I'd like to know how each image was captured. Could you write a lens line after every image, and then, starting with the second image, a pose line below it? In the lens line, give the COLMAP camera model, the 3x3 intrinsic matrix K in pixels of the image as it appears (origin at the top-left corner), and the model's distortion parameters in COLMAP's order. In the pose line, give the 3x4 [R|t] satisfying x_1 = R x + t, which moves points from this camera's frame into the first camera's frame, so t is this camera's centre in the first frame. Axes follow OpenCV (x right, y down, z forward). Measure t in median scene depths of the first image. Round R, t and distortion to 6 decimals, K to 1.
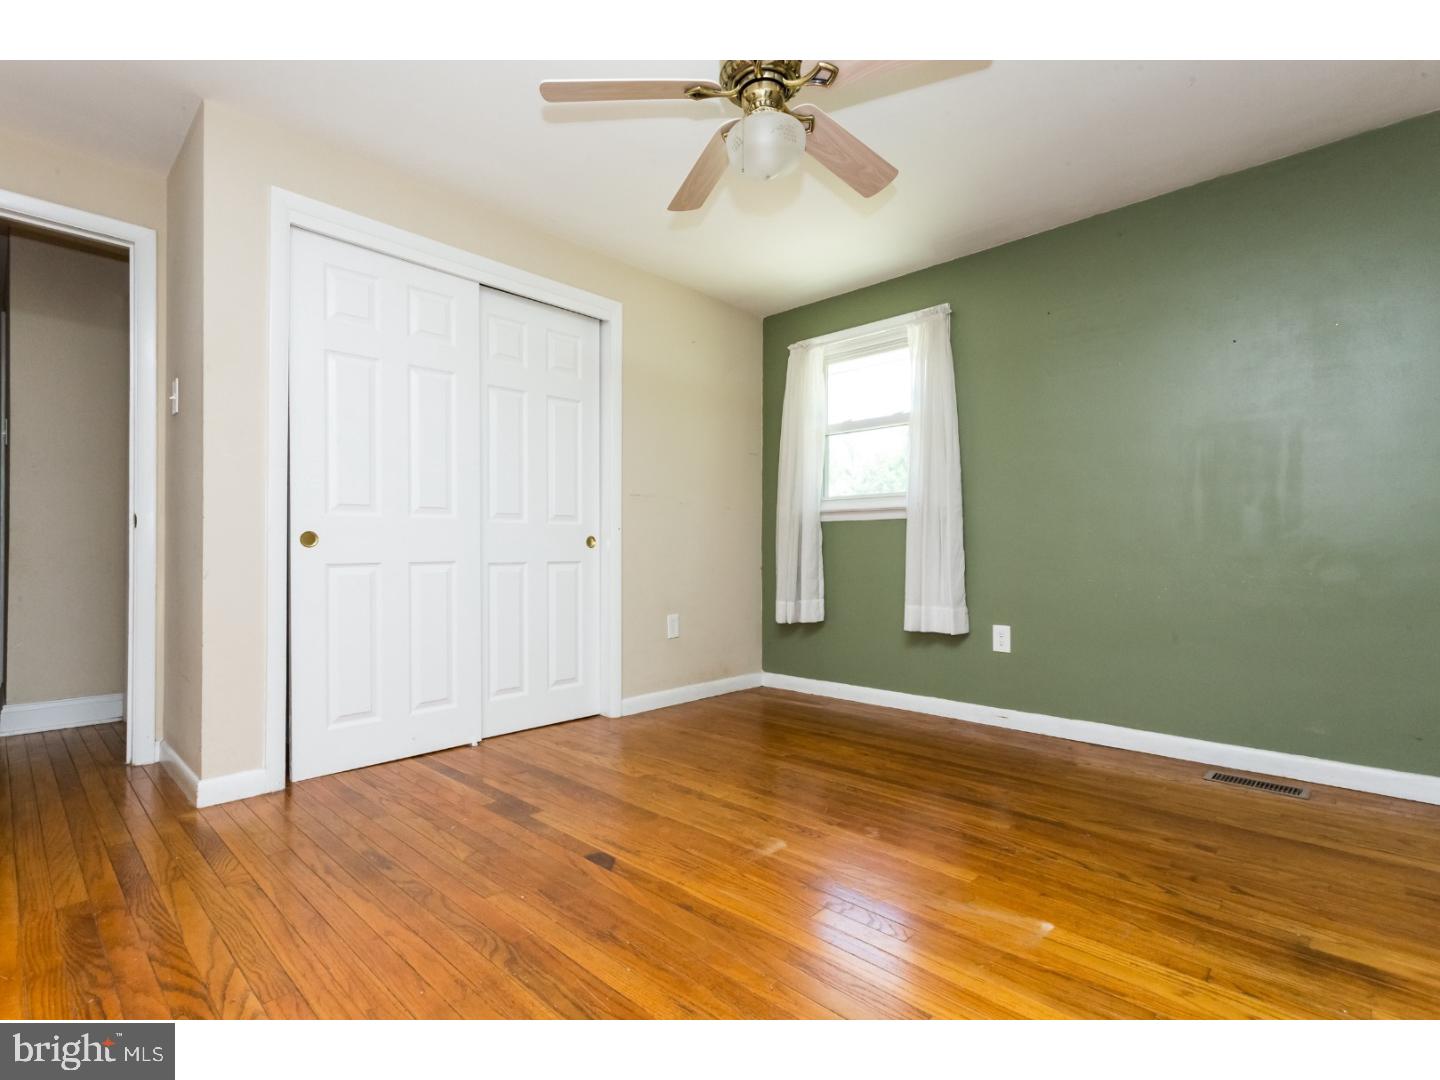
lens RADIAL K [[687.3, 0, 724.6], [0, 687.3, 555.1], [0, 0, 1]] dist [0.000277, 0.001539]
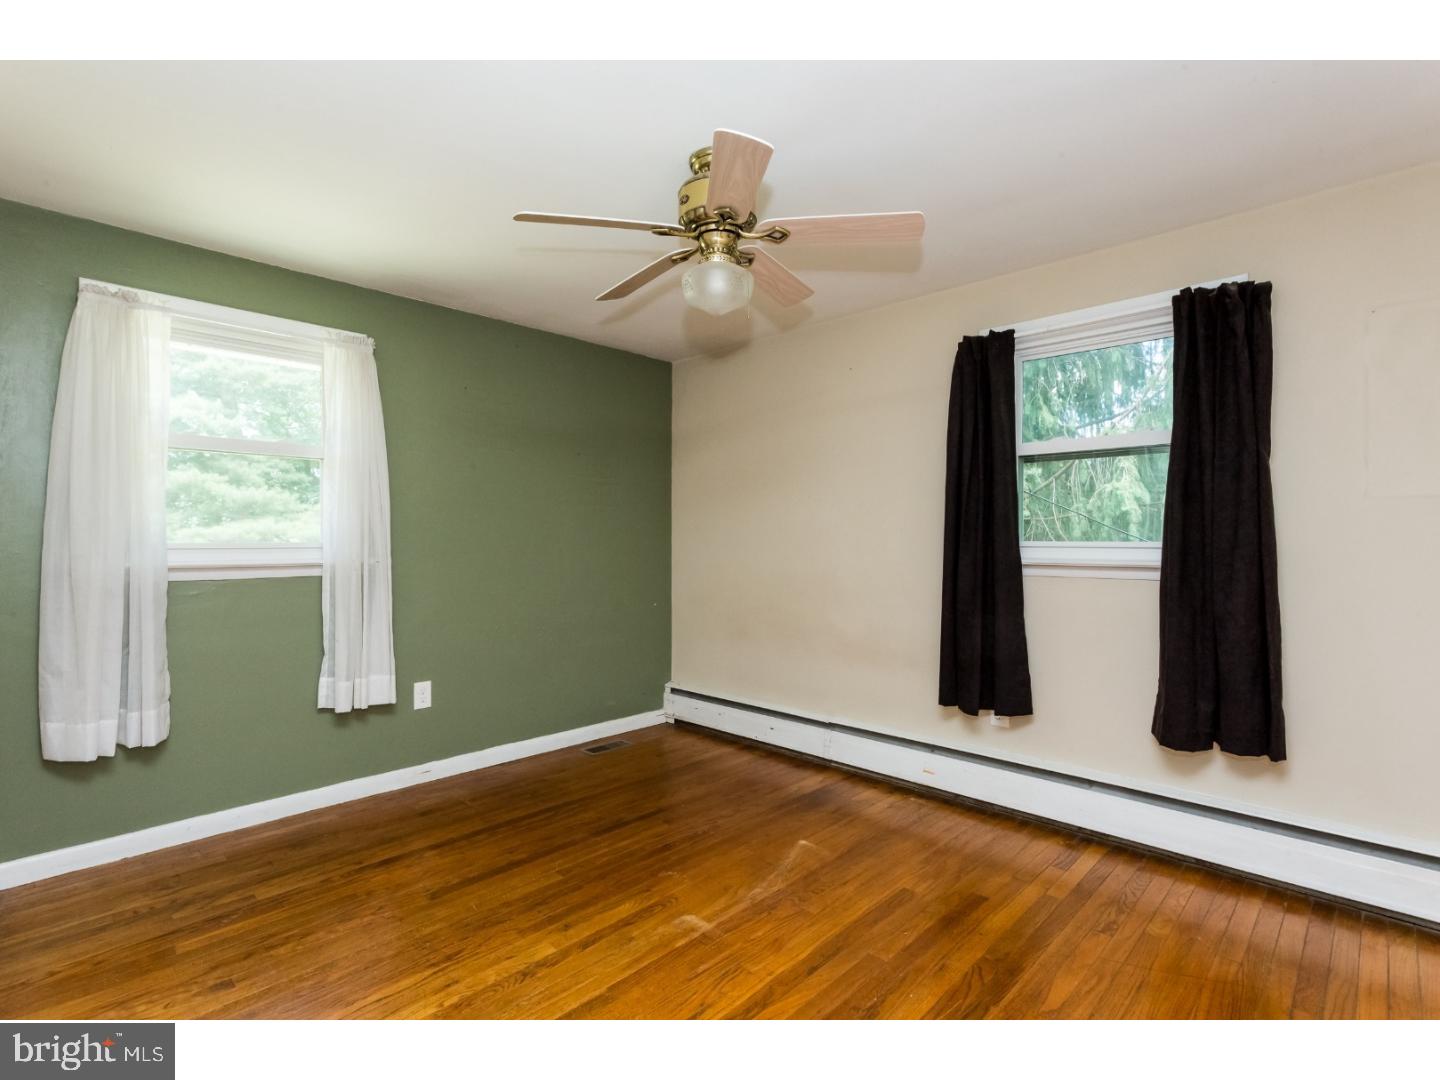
lens RADIAL K [[687.3, 0, 717.7], [0, 687.3, 537.6], [0, 0, 1]] dist [0.000277, 0.001539]
pose [[0.027587, 0.004056, 0.999611, -0.743592], [0.007072, 0.999966, -0.004252, -0.126471], [-0.999594, 0.007187, 0.027557, 0.690453]]
